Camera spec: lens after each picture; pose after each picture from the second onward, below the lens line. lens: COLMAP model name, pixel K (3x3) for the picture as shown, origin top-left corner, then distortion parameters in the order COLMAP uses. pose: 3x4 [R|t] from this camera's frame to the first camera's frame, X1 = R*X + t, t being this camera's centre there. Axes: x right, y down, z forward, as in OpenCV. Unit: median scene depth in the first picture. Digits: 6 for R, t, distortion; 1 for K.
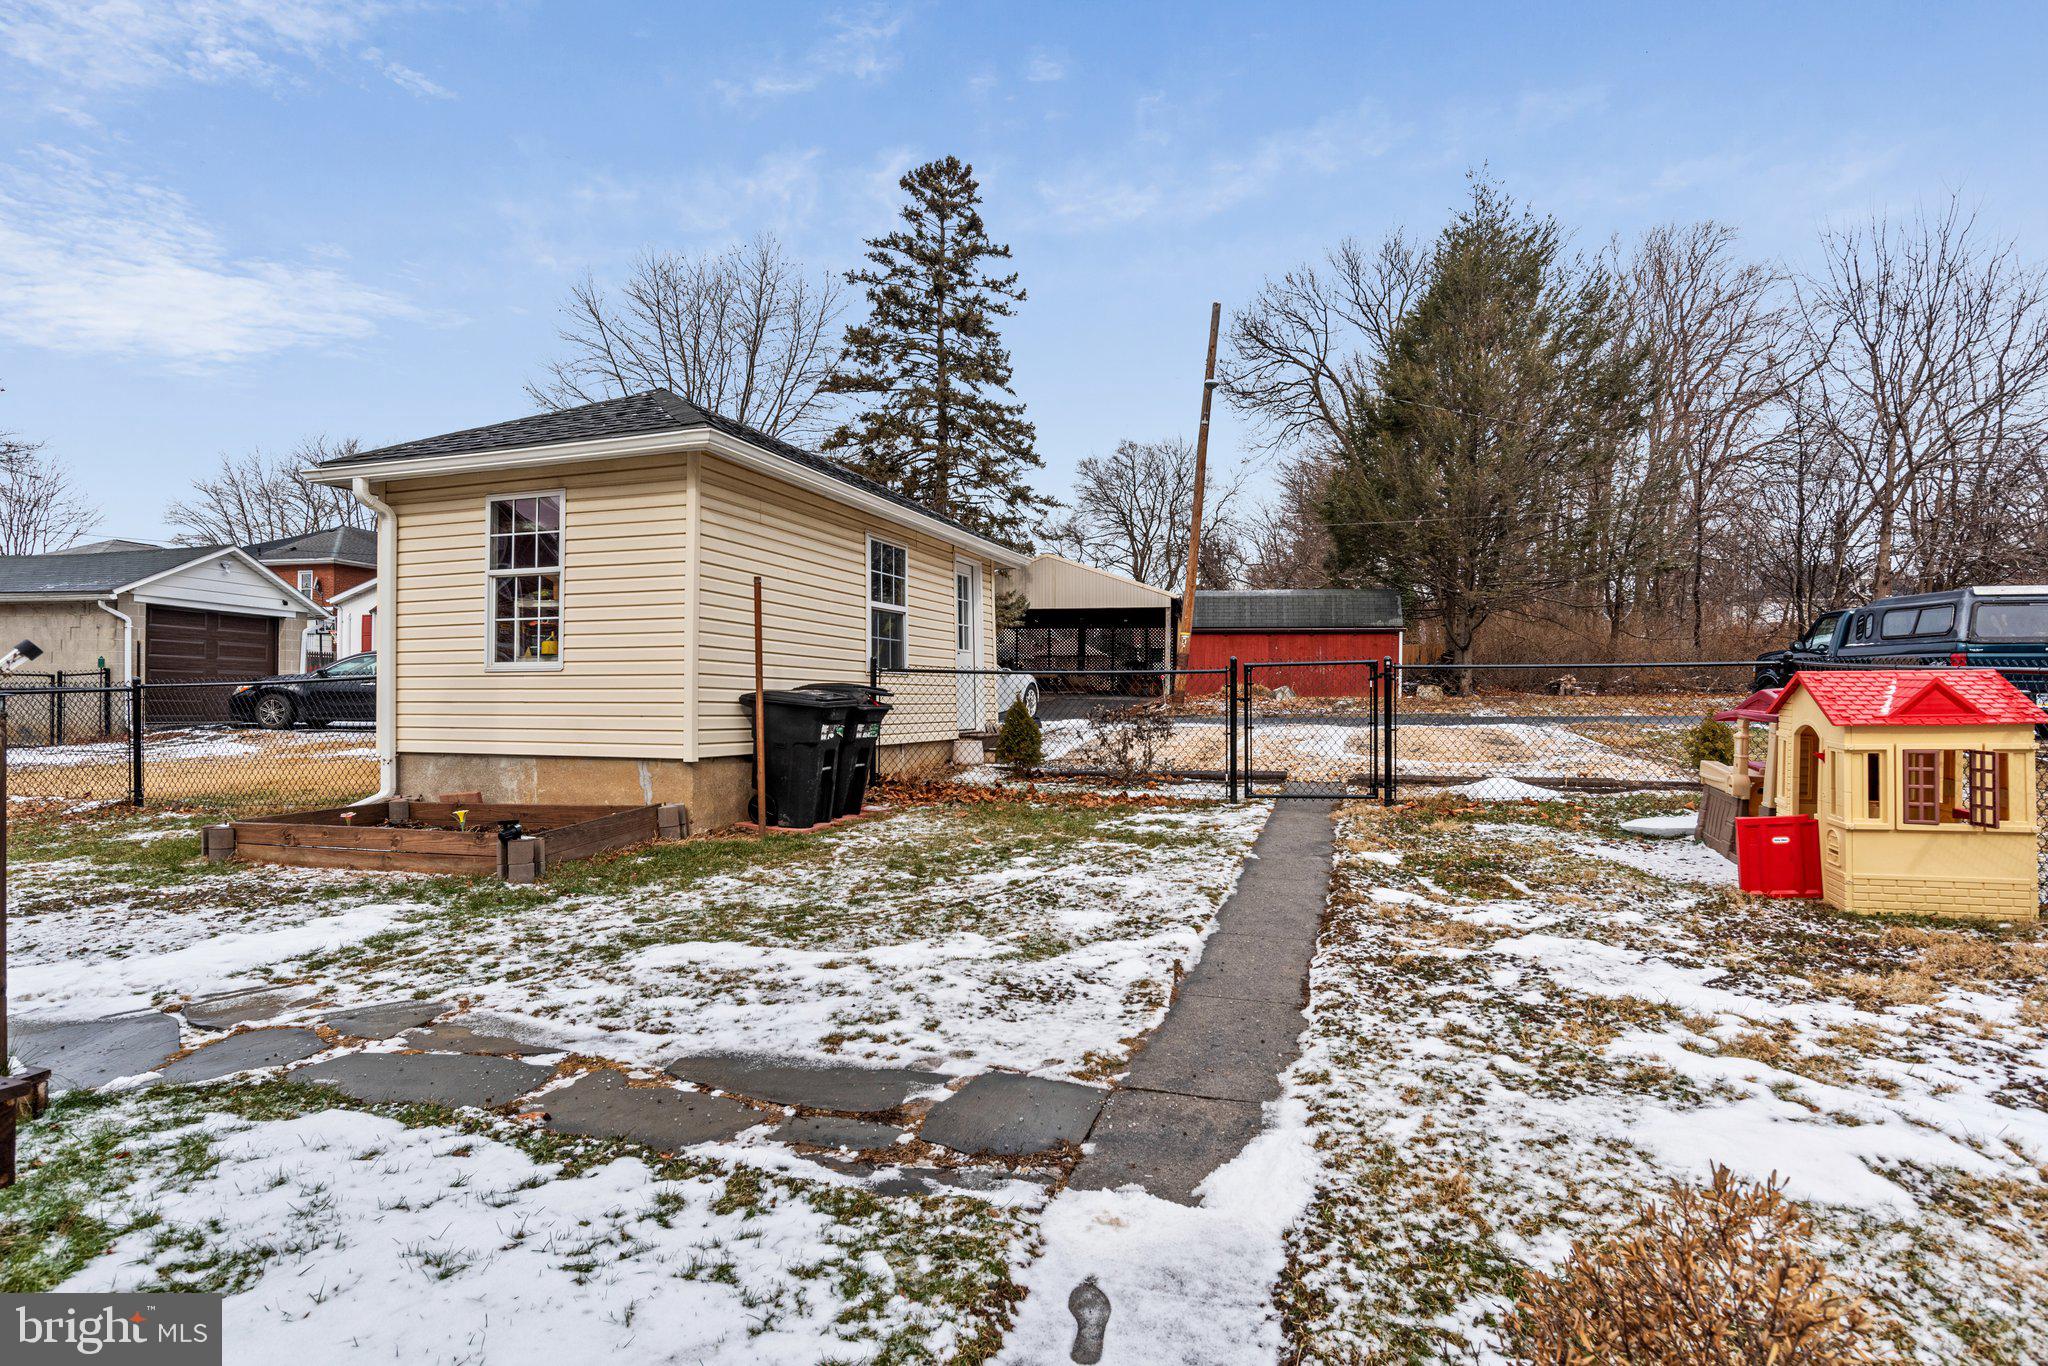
lens RADIAL K [[1053.1, 0, 1053.8], [0, 1053.1, 720.0], [0, 0, 1]] dist [-0.071581, 0.023869]
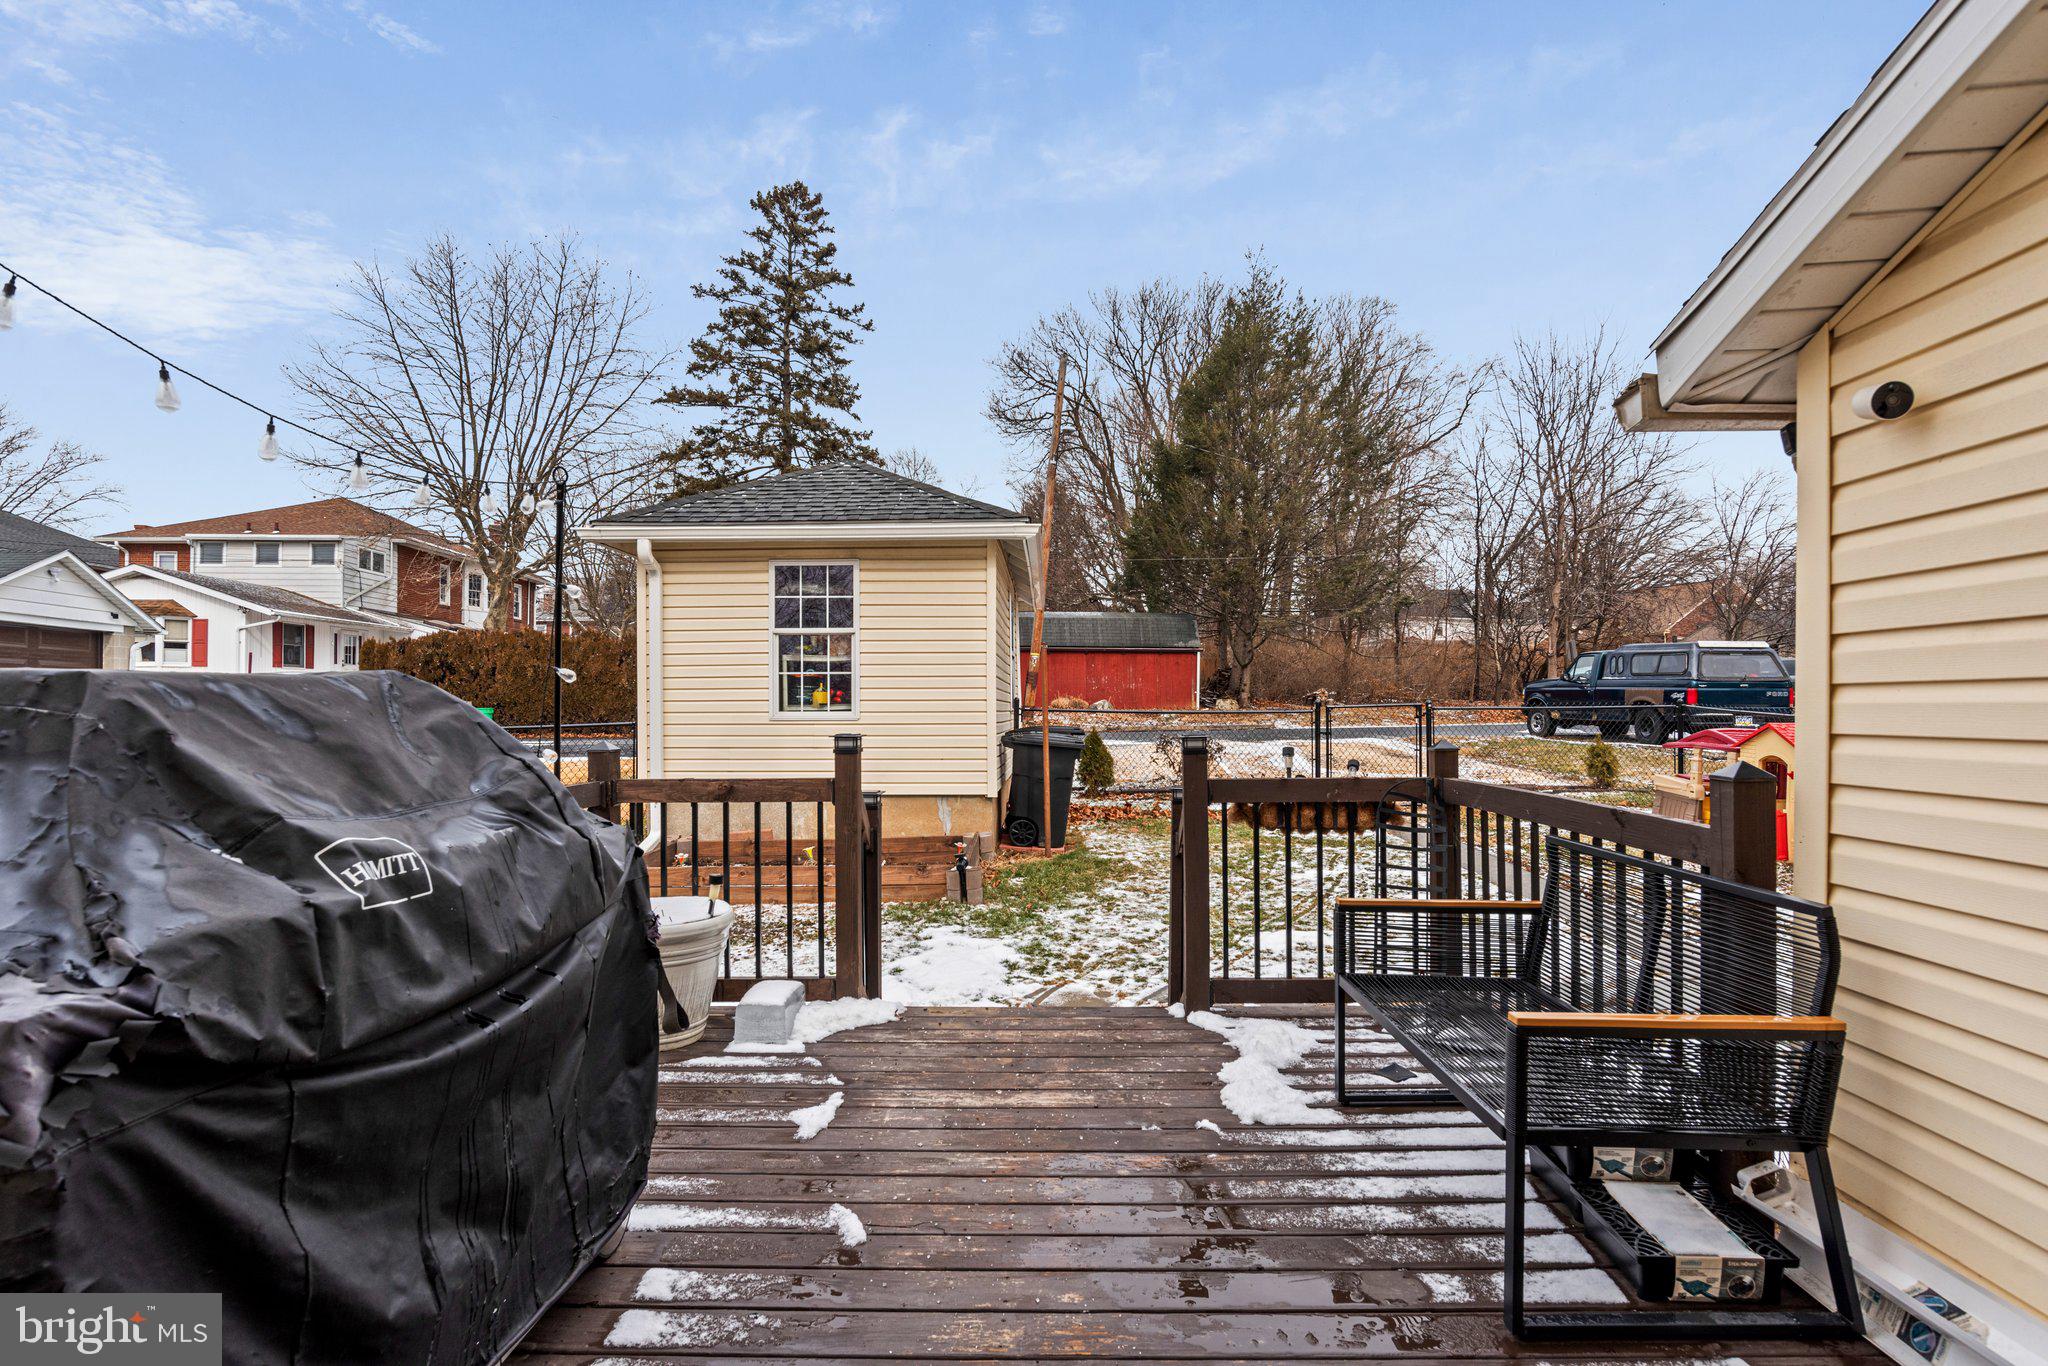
lens RADIAL K [[1053.1, 0, 1053.8], [0, 1053.1, 720.0], [0, 0, 1]] dist [-0.071581, 0.023869]
pose [[0.950077, -0.009783, 0.311862, -0.184656], [0.009721, 0.999951, 0.001753, -0.013960], [-0.311864, 0.001366, 0.950126, -0.045236]]
